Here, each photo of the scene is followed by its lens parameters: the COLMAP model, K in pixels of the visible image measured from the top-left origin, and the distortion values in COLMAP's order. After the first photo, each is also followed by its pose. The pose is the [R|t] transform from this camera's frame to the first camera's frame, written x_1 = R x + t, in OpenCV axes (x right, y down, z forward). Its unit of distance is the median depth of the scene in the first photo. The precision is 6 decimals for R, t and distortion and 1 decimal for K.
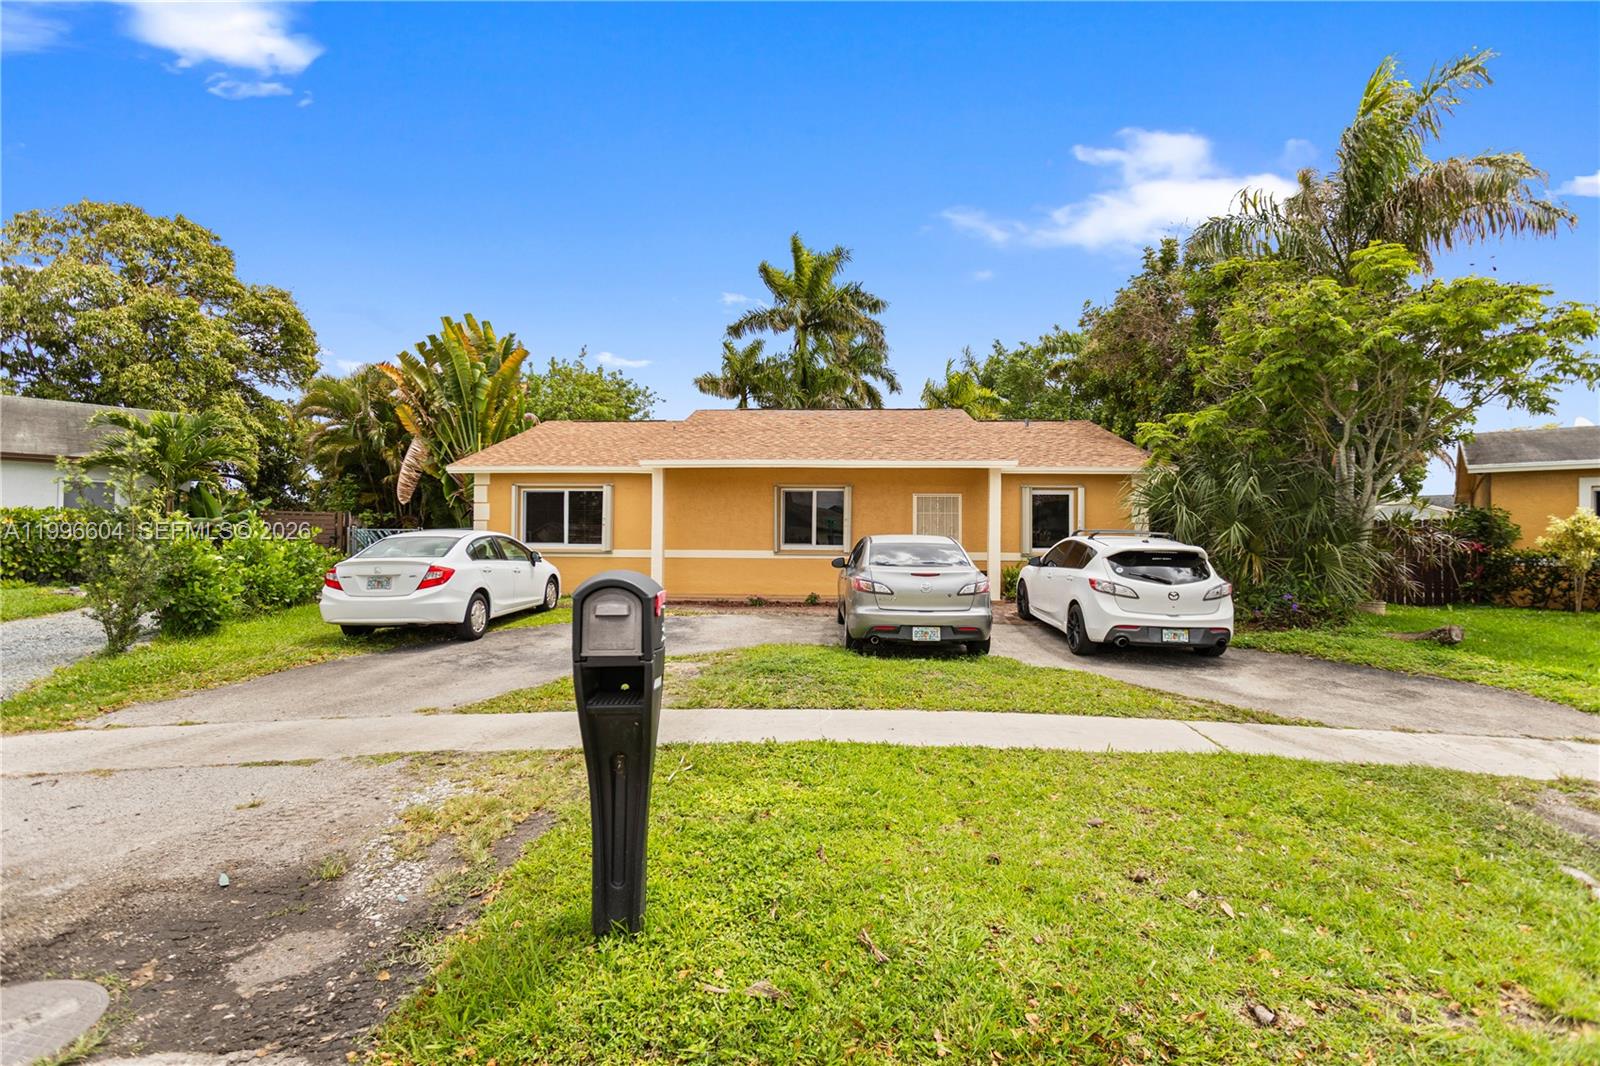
lens RADIAL K [[778.0, 0, 762.0], [0, 778.0, 534.2], [0, 0, 1]] dist [0.003942, 0.001107]
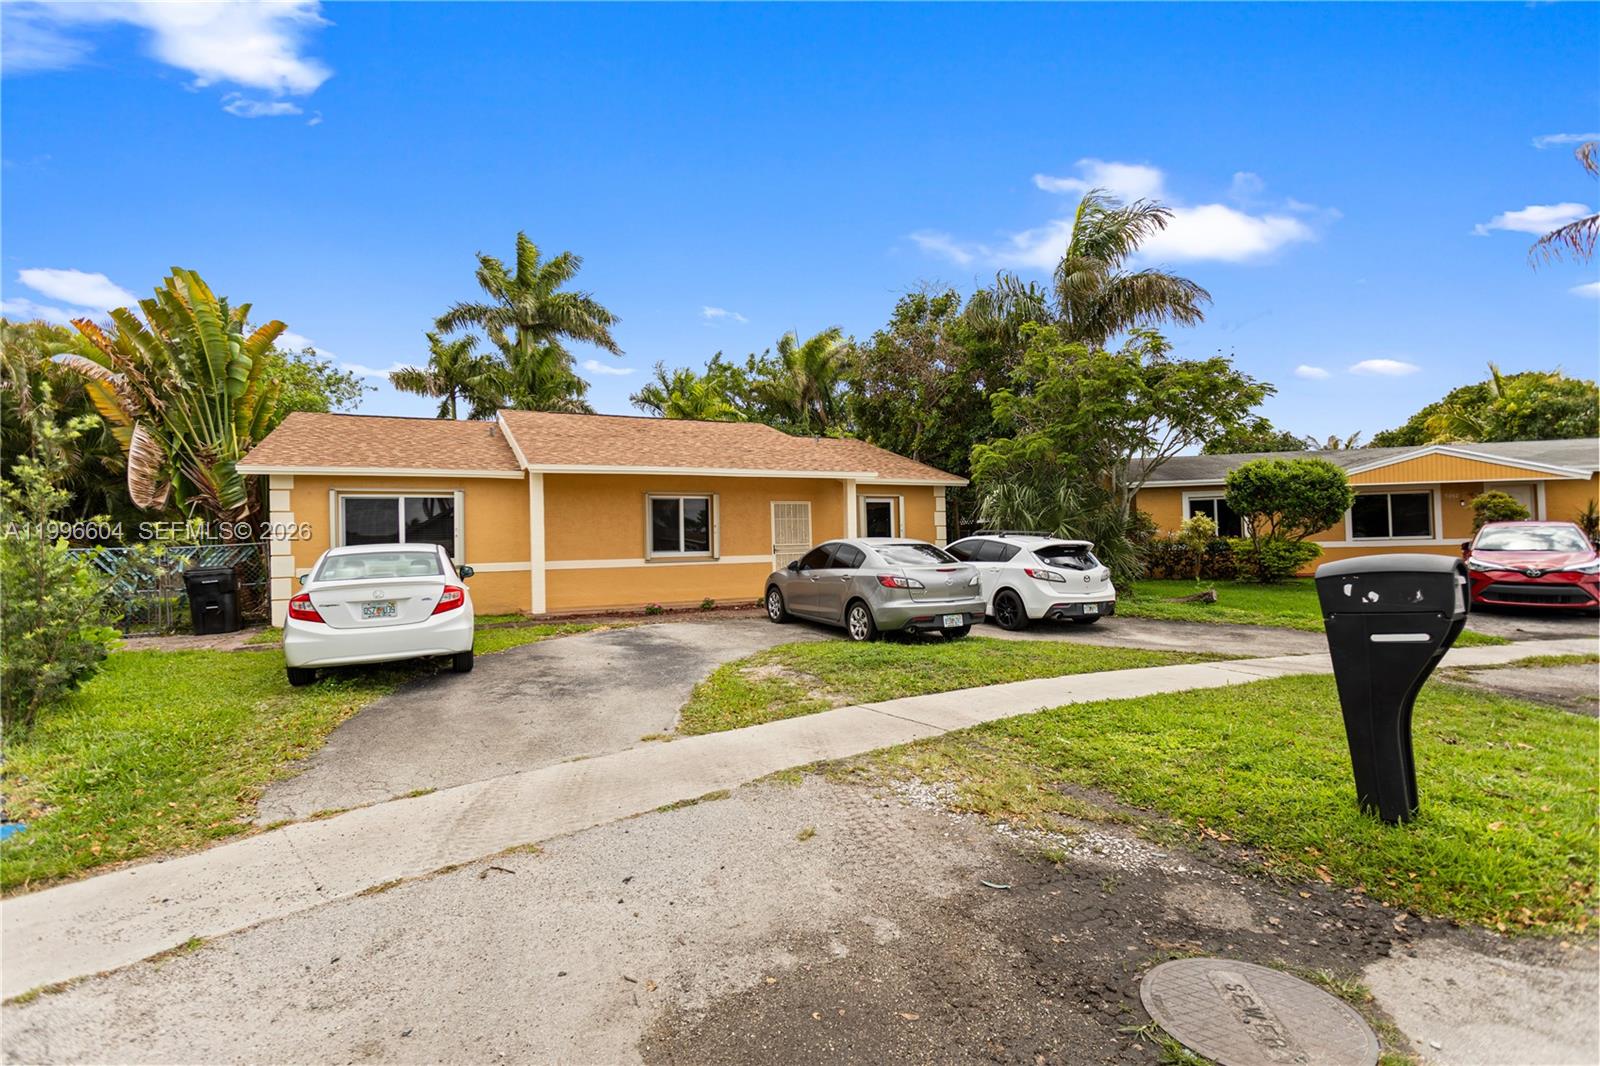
lens RADIAL K [[778.0, 0, 762.0], [0, 778.0, 534.2], [0, 0, 1]] dist [0.003942, 0.001107]
pose [[0.875349, -0.018174, 0.483150, -0.347758], [0.023376, 0.999715, -0.004746, -0.001763], [-0.482926, 0.015448, 0.875525, 0.064113]]
